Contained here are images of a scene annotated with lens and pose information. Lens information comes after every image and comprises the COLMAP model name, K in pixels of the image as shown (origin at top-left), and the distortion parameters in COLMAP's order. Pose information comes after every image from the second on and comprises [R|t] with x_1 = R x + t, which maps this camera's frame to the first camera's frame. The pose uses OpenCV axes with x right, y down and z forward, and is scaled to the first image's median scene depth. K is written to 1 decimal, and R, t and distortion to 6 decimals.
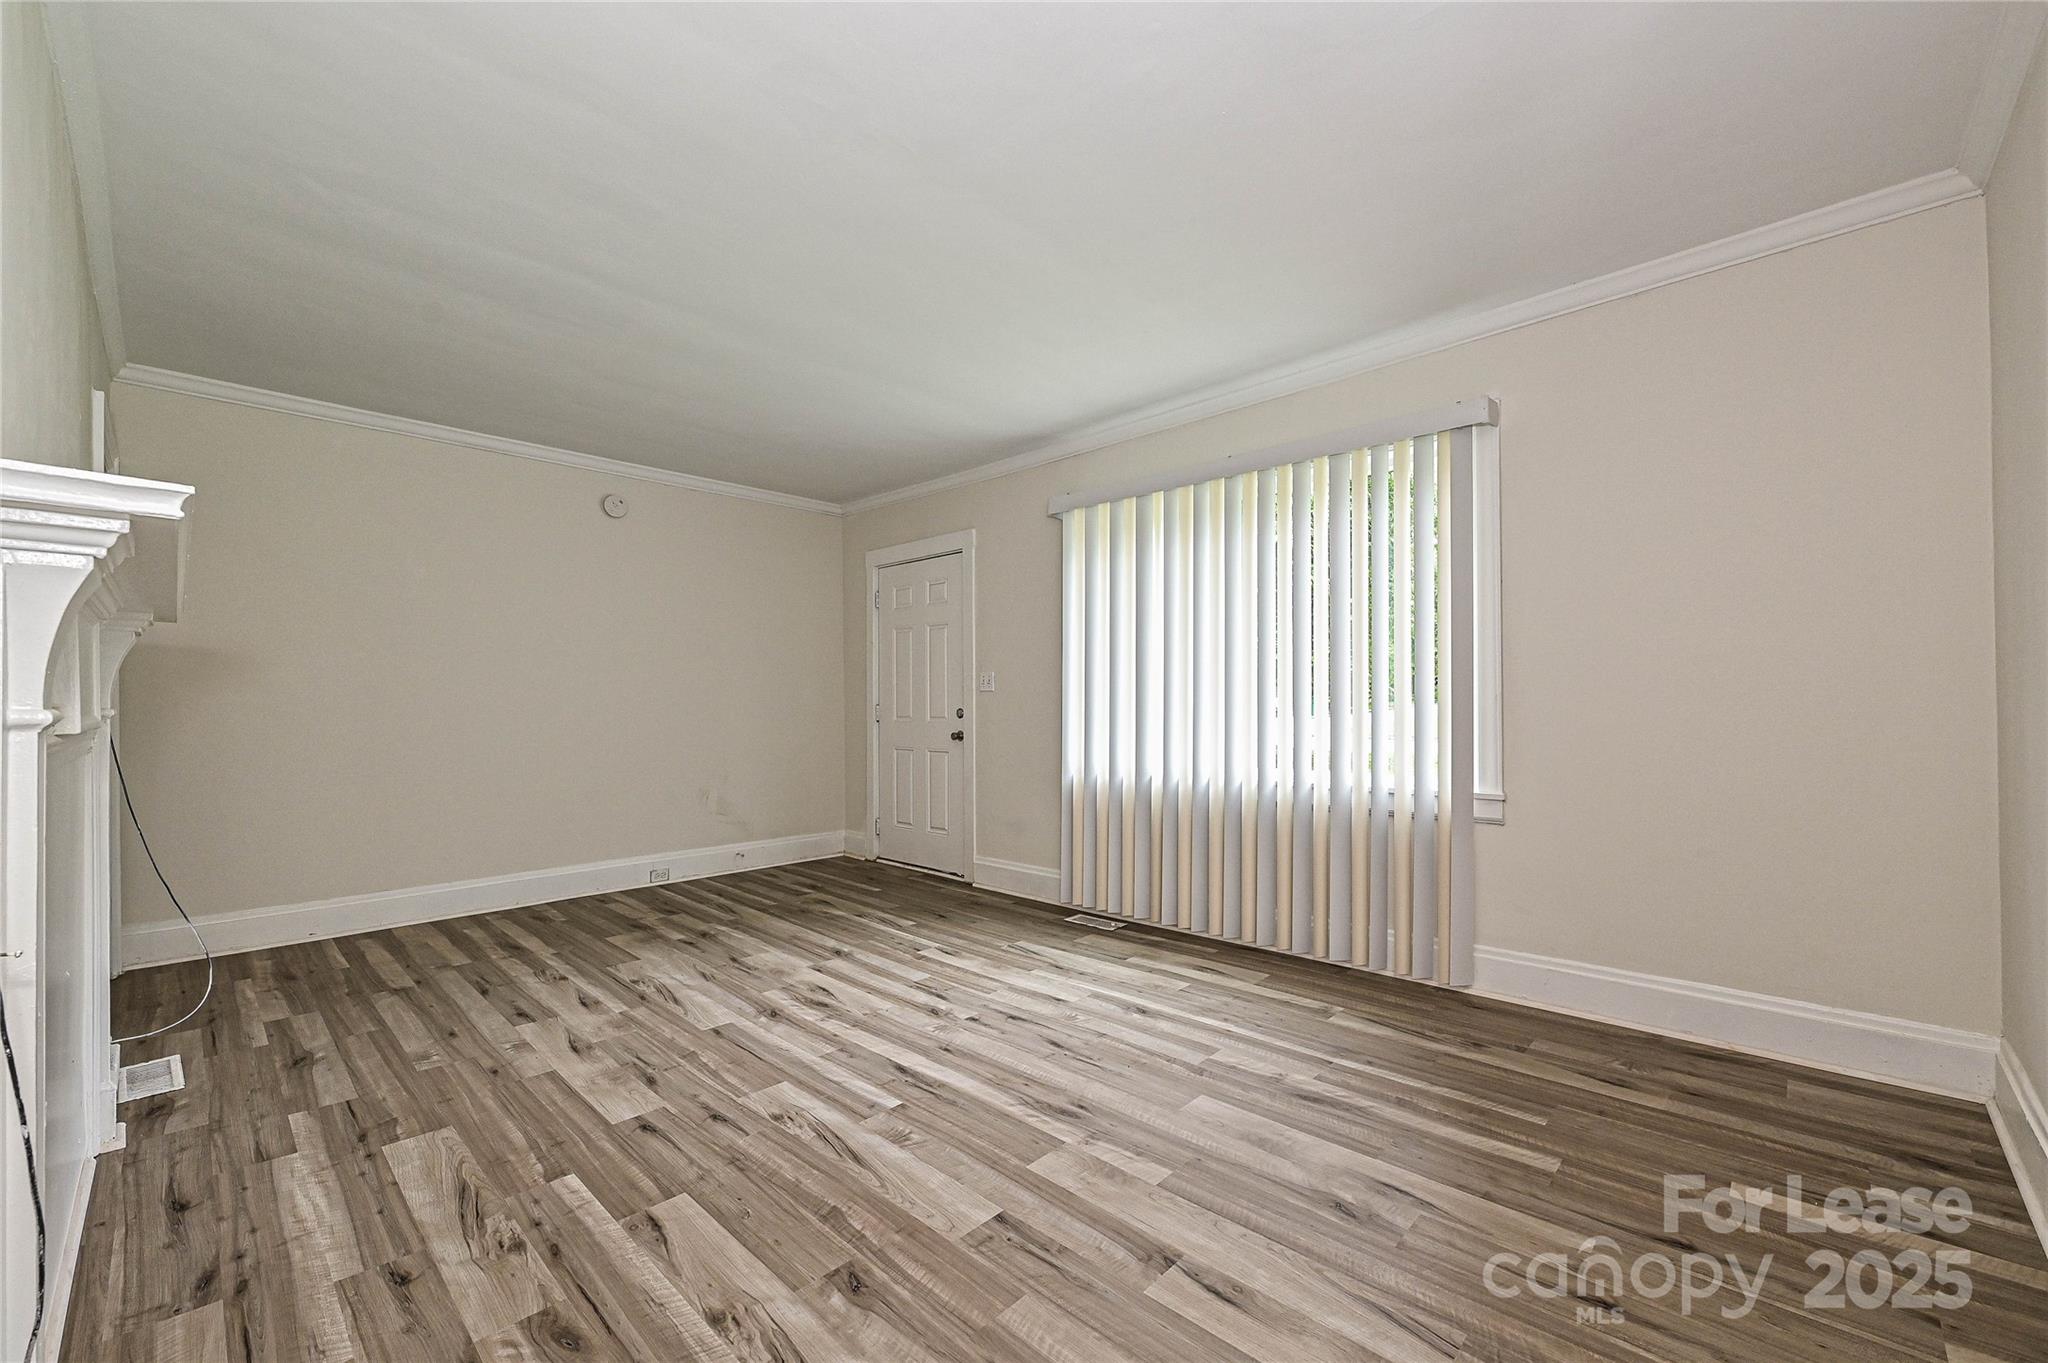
lens RADIAL K [[819.6, 0, 1019.9], [0, 819.6, 700.2], [0, 0, 1]] dist [-0.001187, 0.000104]
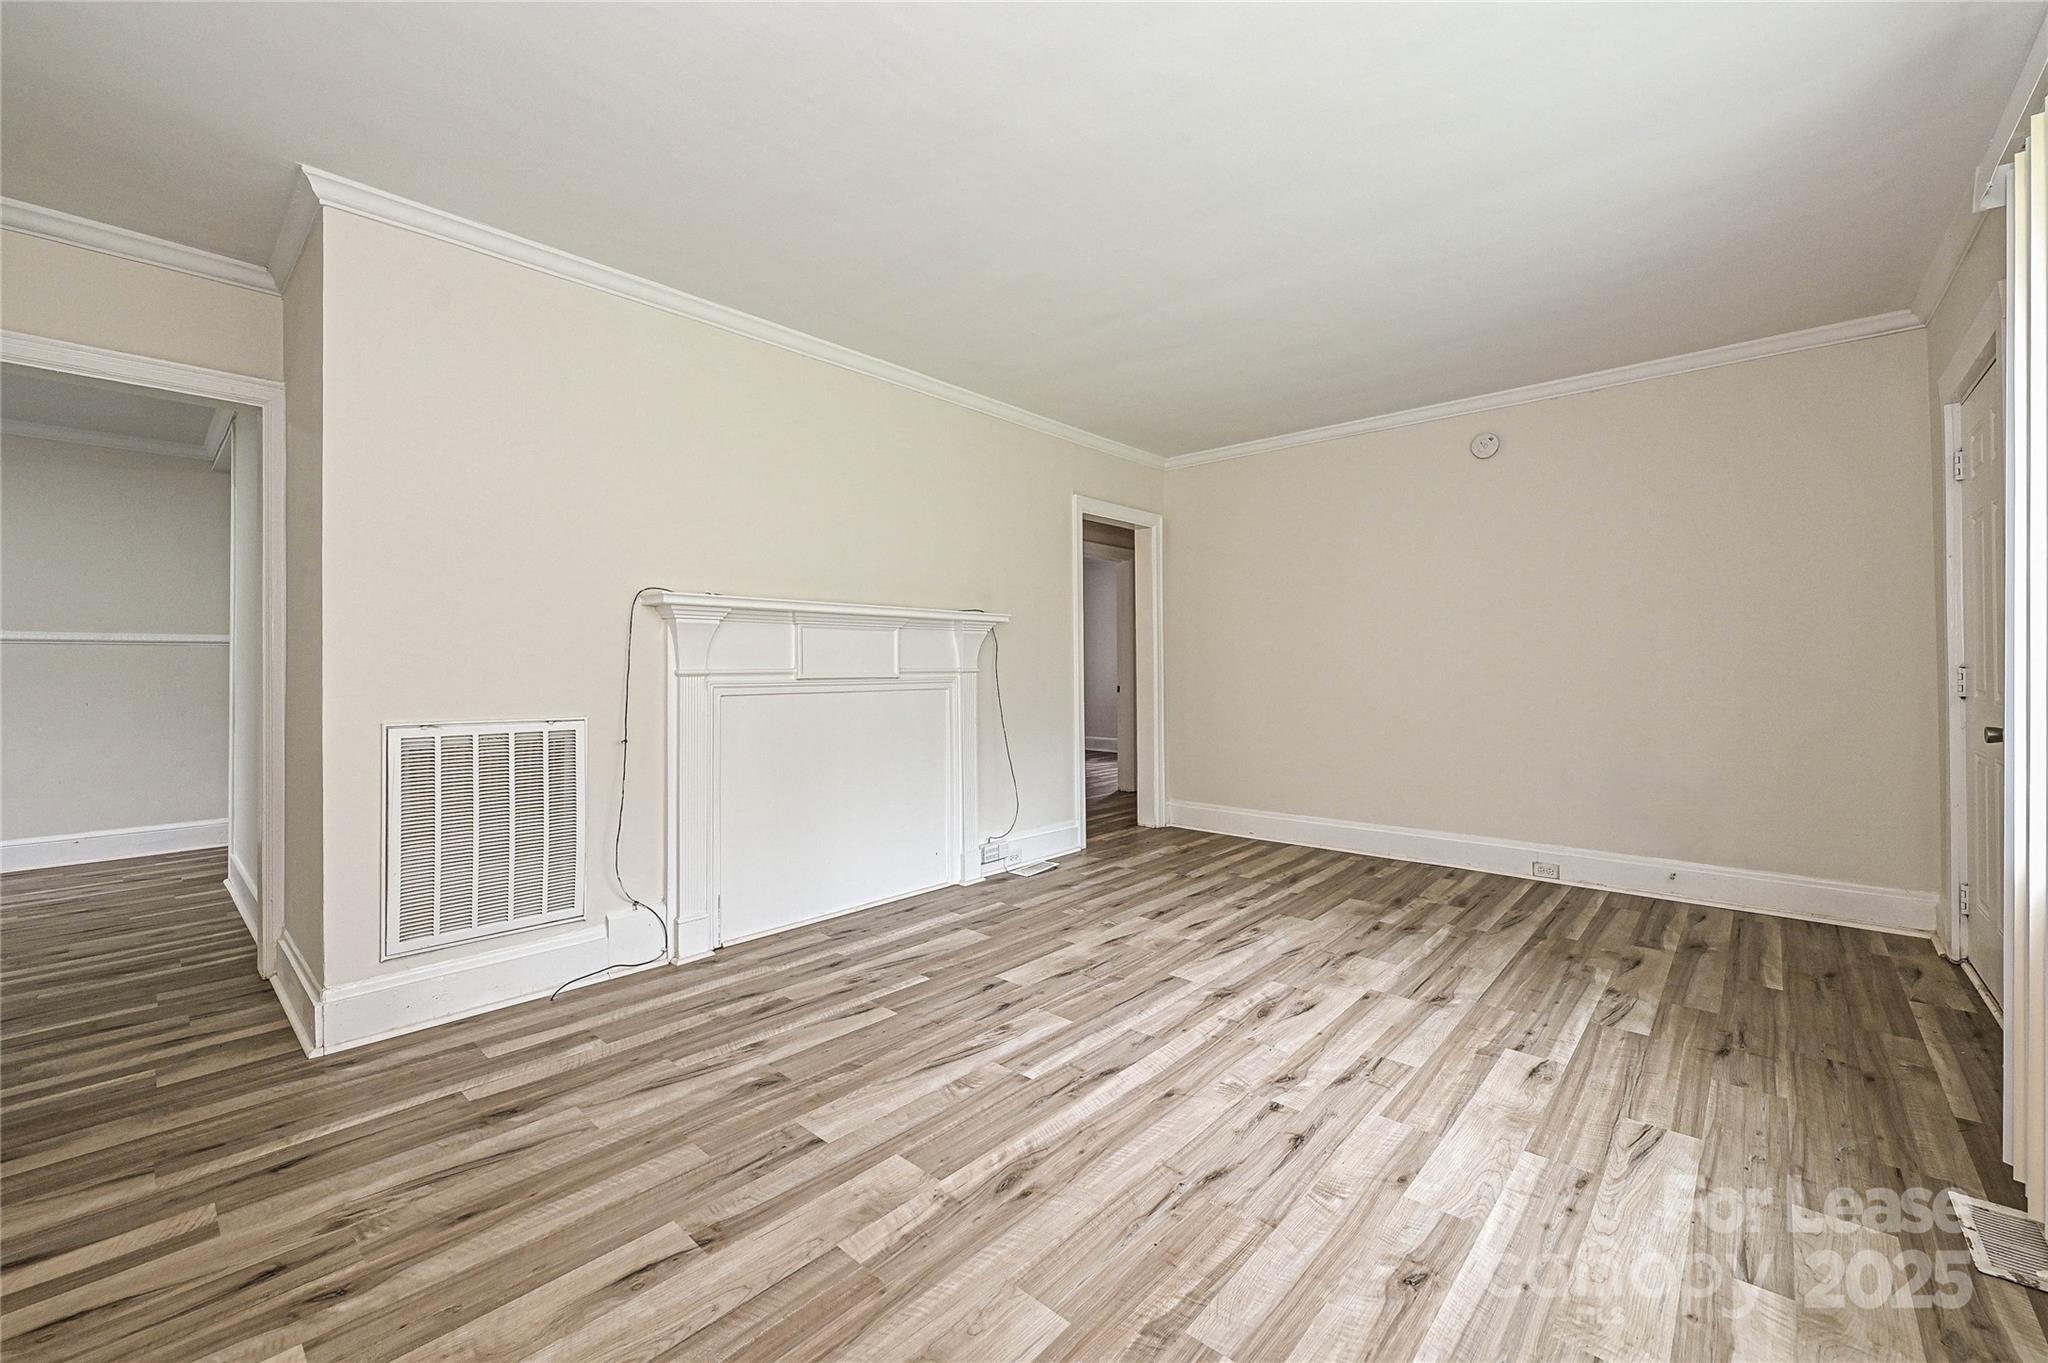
lens RADIAL K [[819.6, 0, 1014.9], [0, 819.6, 654.2], [0, 0, 1]] dist [-0.001187, 0.000104]
pose [[0.028414, -0.010894, -0.999537, 0.649447], [0.006918, 0.999919, -0.010702, -0.002117], [0.999572, -0.006610, 0.028487, 0.742886]]
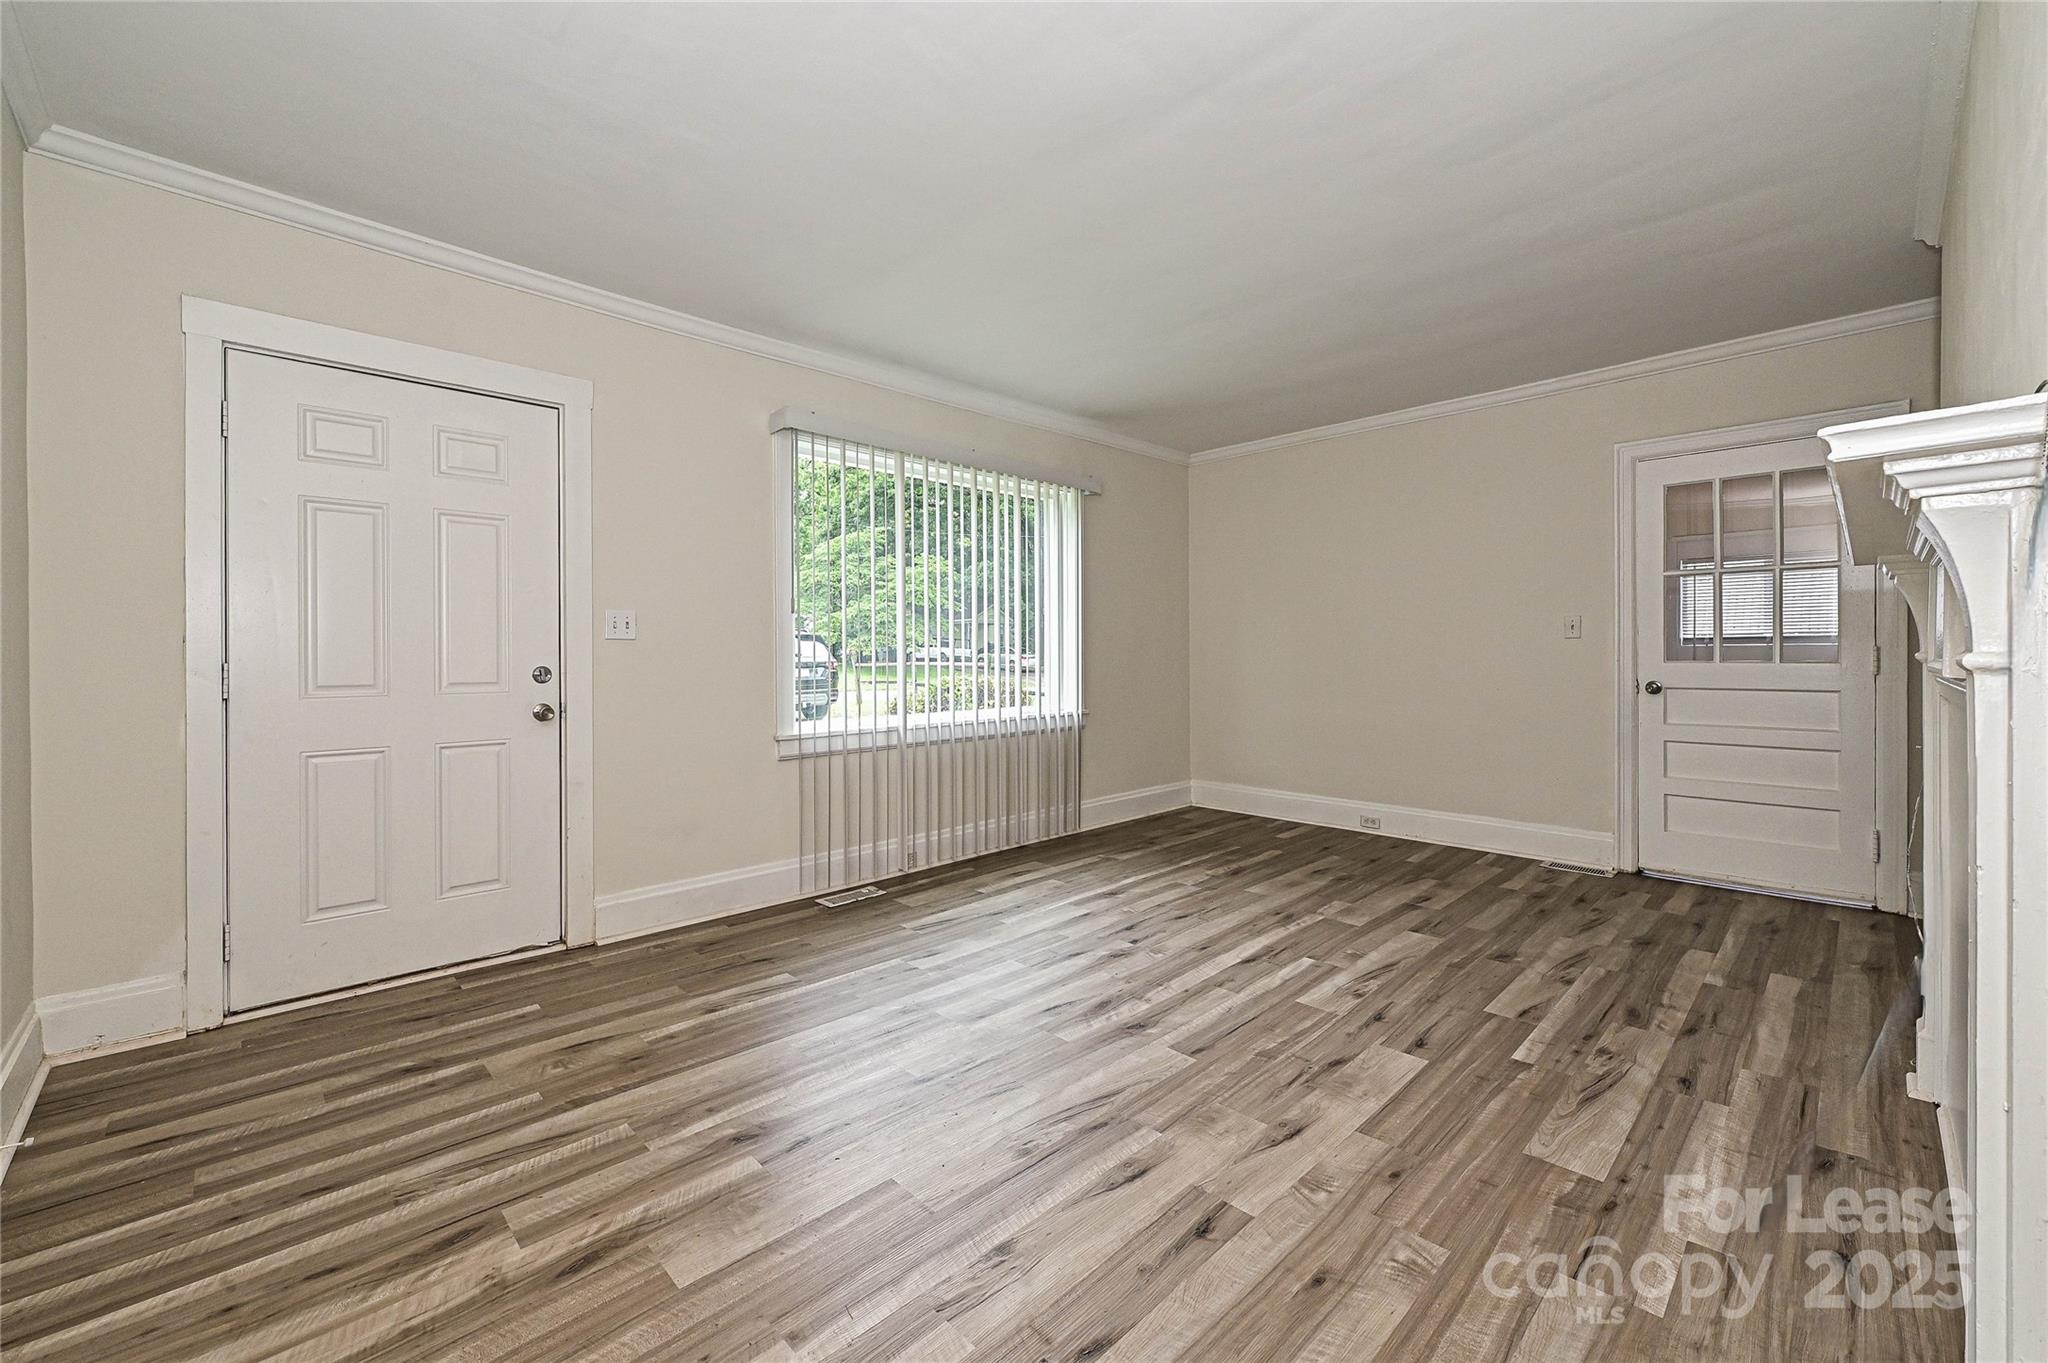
lens RADIAL K [[819.6, 0, 1012.5], [0, 819.6, 672.0], [0, 0, 1]] dist [-0.001187, 0.000104]
pose [[0.038152, -0.014878, 0.999161, -1.147183], [0.001425, 0.999889, 0.014834, 0.008517], [-0.999271, 0.000858, 0.038169, 1.105330]]
